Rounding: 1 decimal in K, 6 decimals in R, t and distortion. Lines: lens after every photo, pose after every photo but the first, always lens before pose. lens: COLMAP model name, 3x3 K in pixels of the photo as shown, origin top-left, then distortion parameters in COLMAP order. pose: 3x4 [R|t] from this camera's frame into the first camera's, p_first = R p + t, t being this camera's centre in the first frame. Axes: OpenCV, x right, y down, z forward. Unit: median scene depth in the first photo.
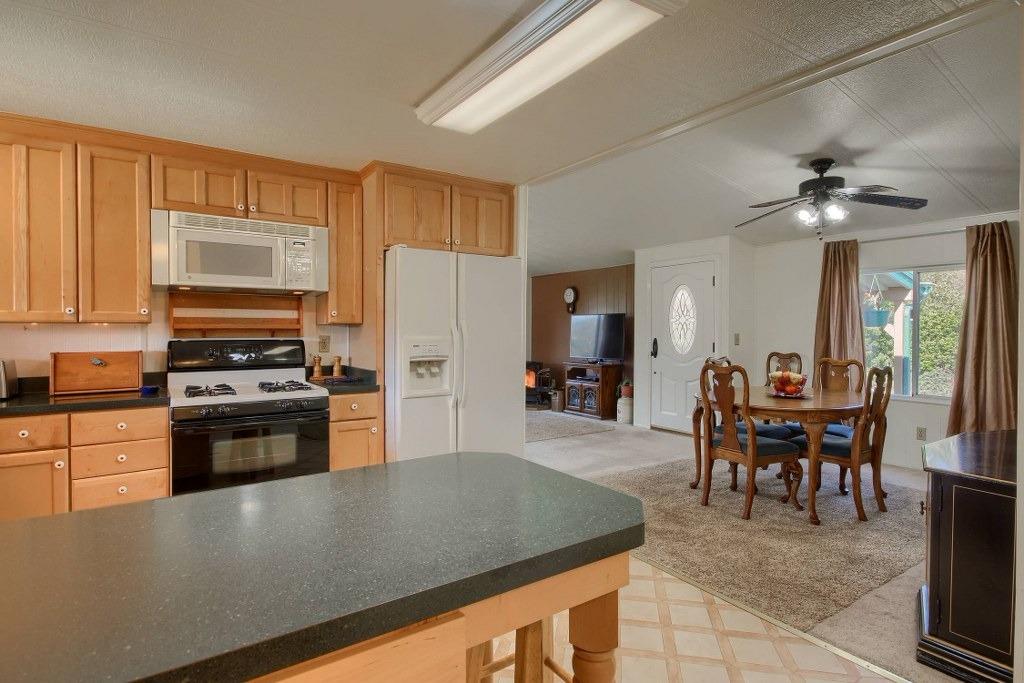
lens RADIAL K [[539.4, 0, 520.0], [0, 539.4, 335.5], [0, 0, 1]] dist [0.019439, 0.000745]
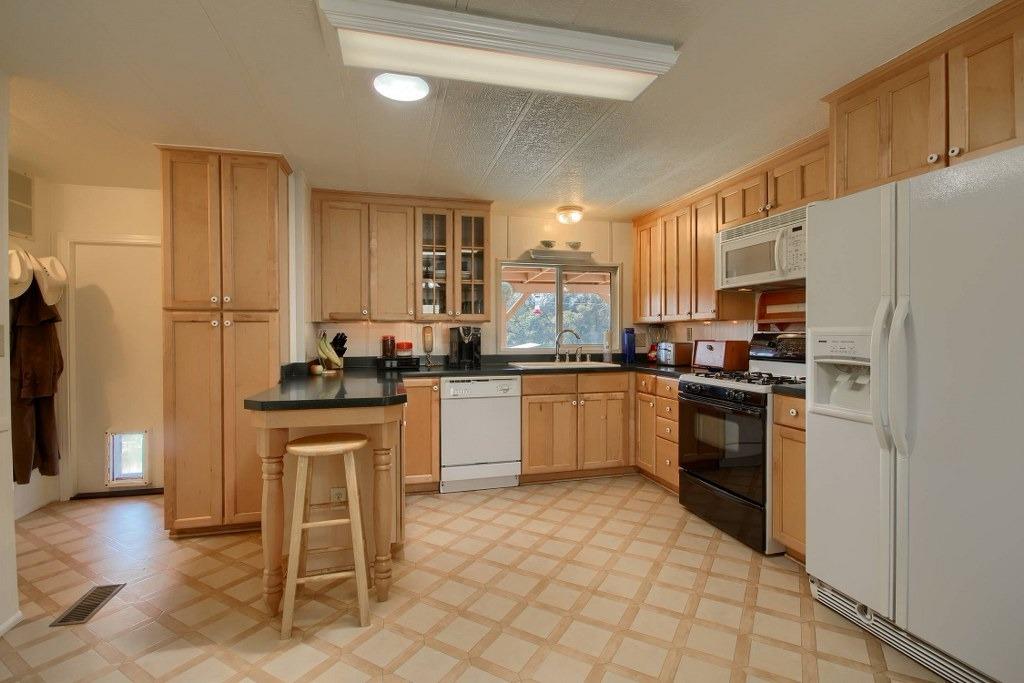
lens RADIAL K [[478.3, 0, 512.2], [0, 478.3, 336.7], [0, 0, 1]] dist [-0.002695, -0.002869]
pose [[-0.349033, 0.004658, -0.937099, 0.540603], [-0.012152, 0.999881, 0.009496, 0.013029], [0.937032, 0.014703, -0.348935, 0.858963]]
